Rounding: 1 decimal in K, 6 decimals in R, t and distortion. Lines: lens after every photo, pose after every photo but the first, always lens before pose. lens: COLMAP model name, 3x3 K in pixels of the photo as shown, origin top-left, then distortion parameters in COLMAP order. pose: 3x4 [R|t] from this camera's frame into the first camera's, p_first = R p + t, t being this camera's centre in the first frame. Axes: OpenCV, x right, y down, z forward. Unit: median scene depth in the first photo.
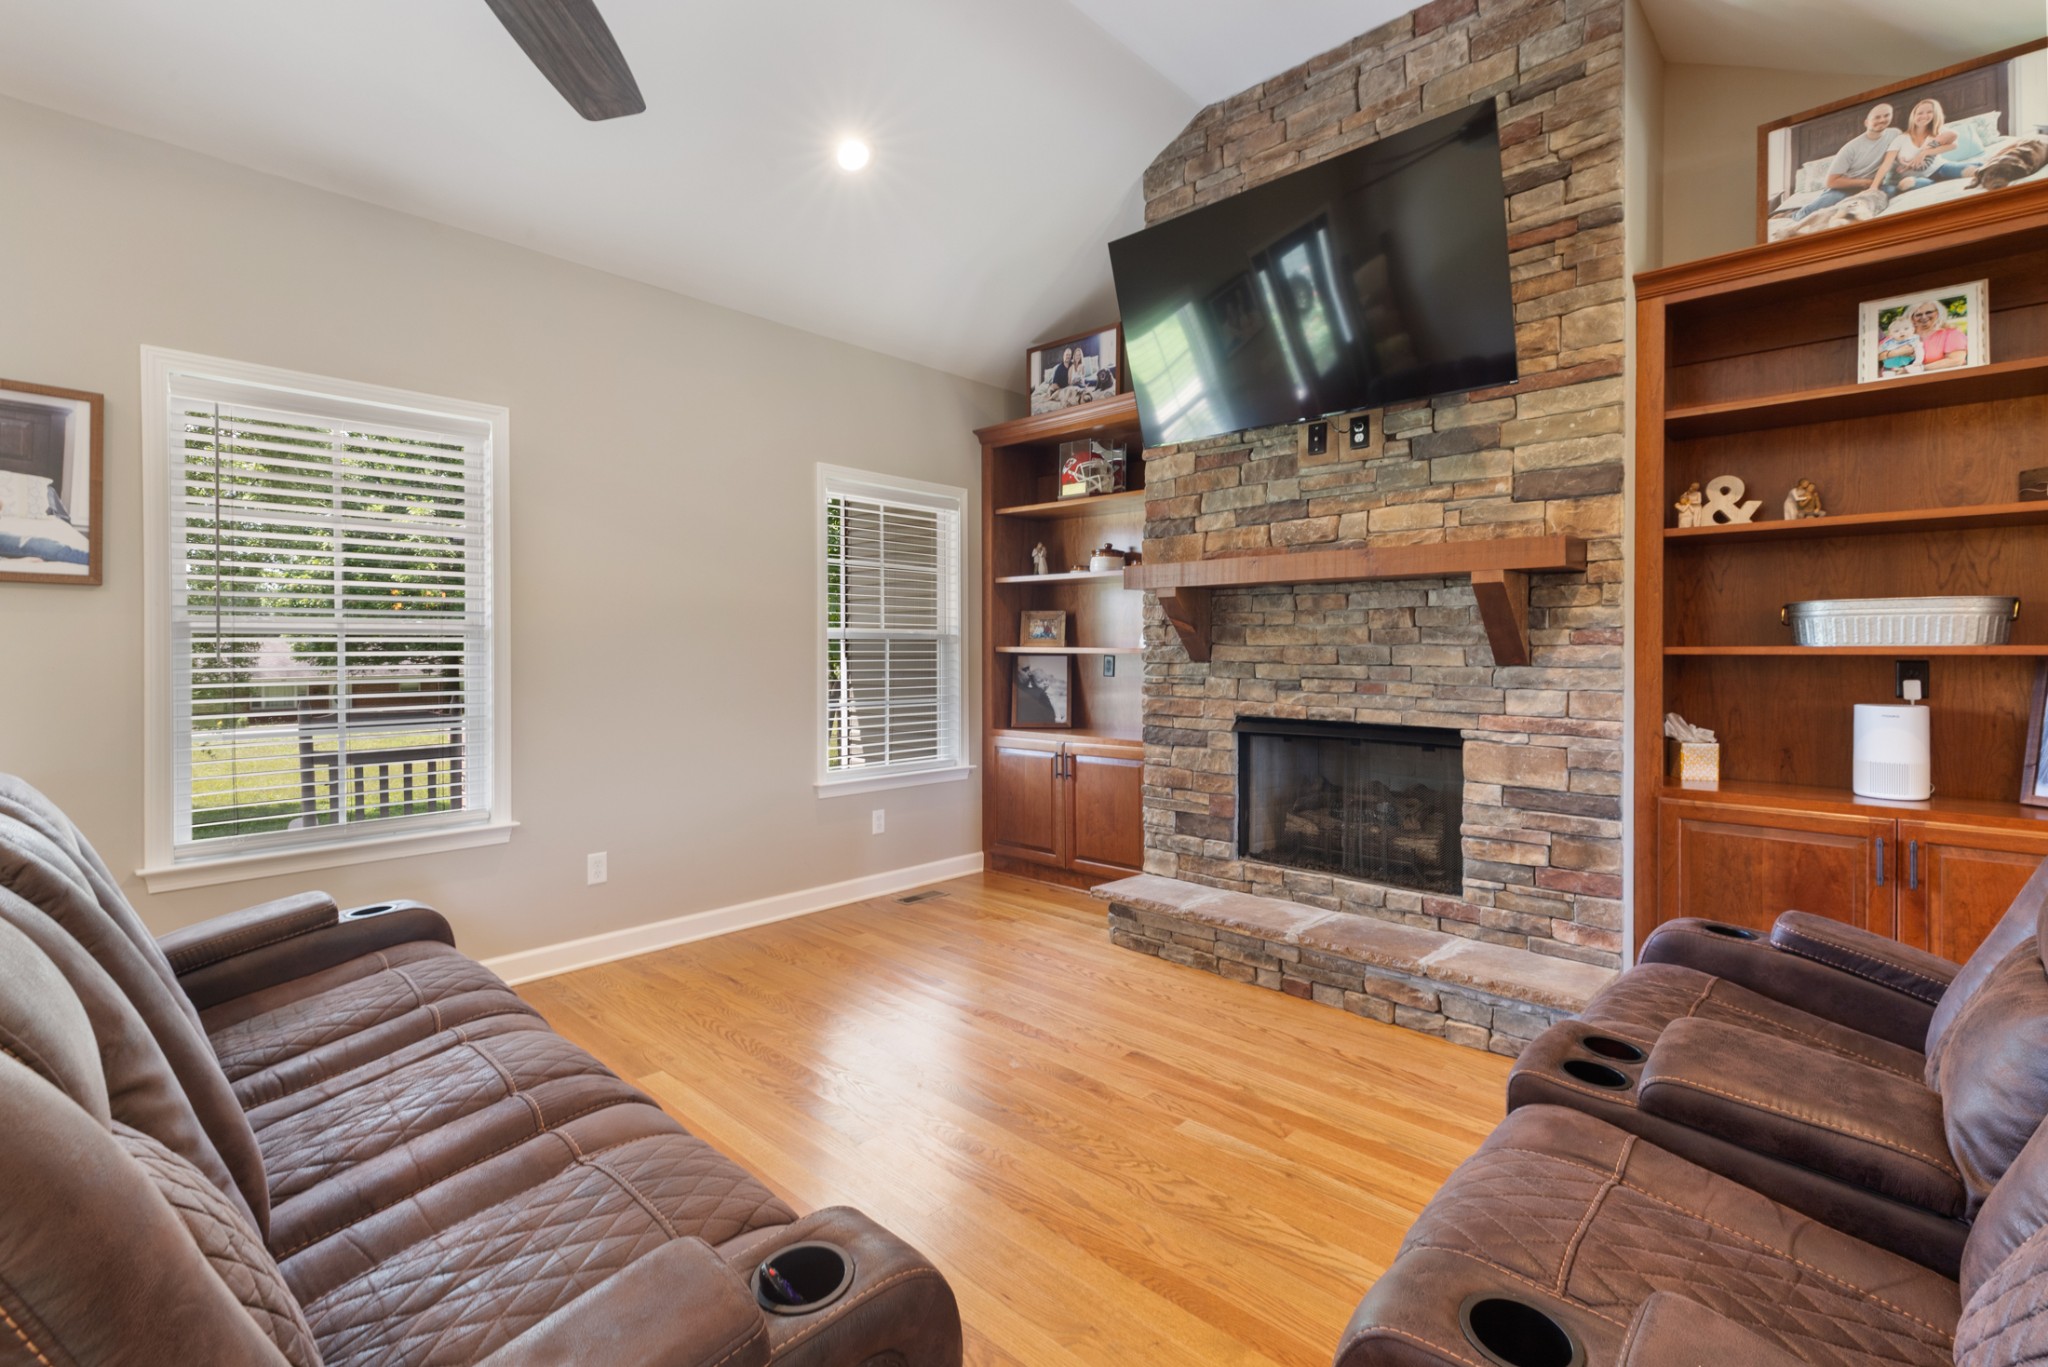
lens RADIAL K [[931.7, 0, 1003.0], [0, 931.7, 647.4], [0, 0, 1]] dist [0.000241, -0.000242]
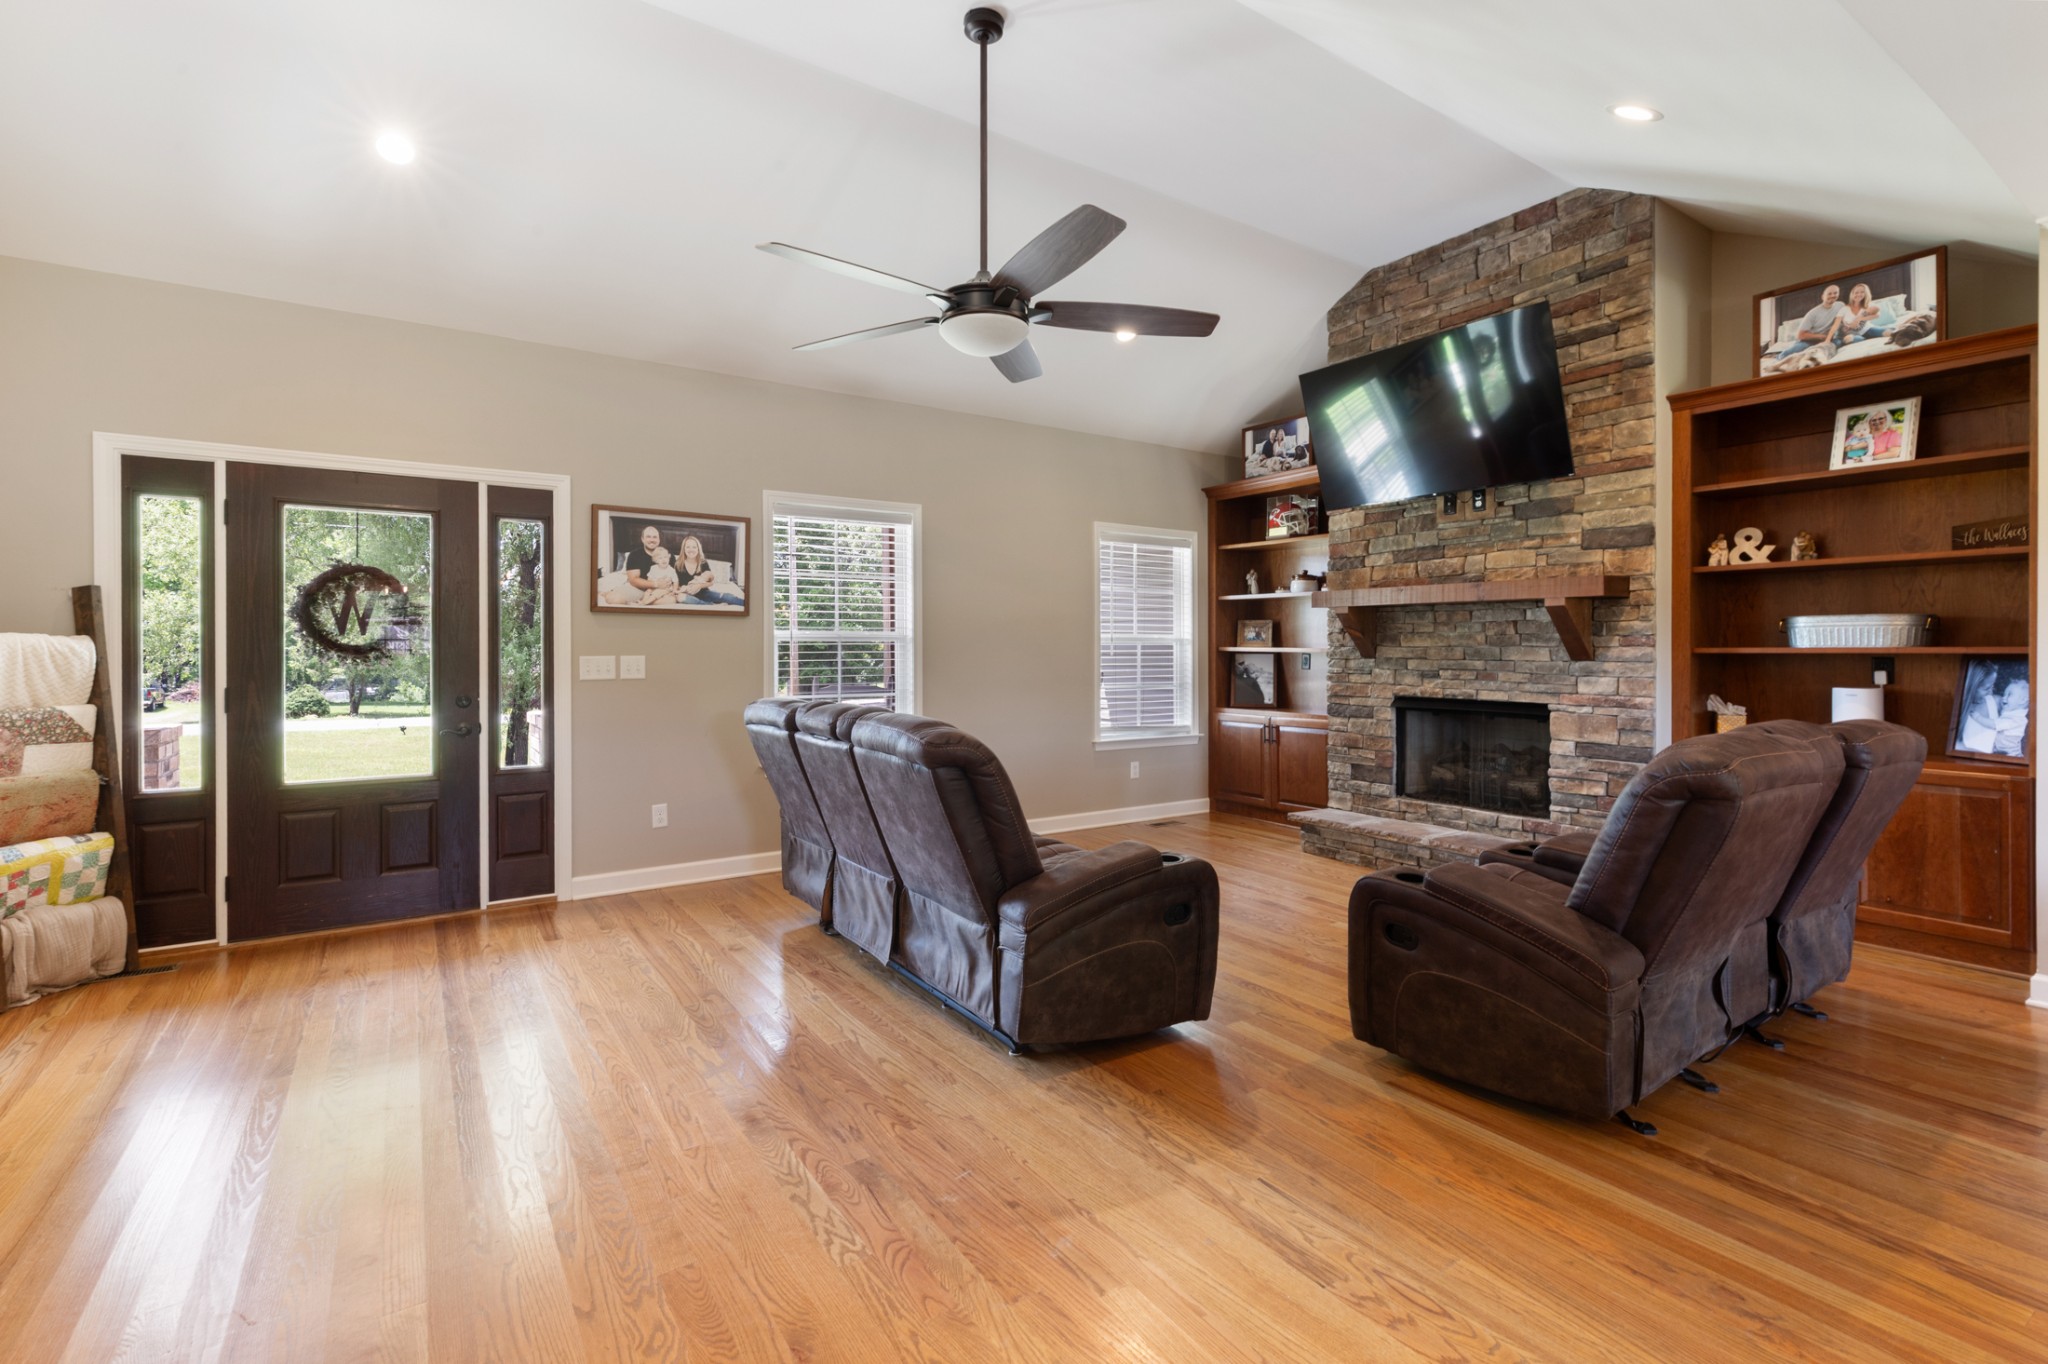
lens RADIAL K [[931.7, 0, 1003.0], [0, 931.7, 645.9], [0, 0, 1]] dist [0.000241, -0.000242]
pose [[0.974769, -0.000646, -0.223213, -0.017018], [0.000523, 1.000000, -0.000611, -0.003001], [0.223214, 0.000479, 0.974769, -0.602219]]
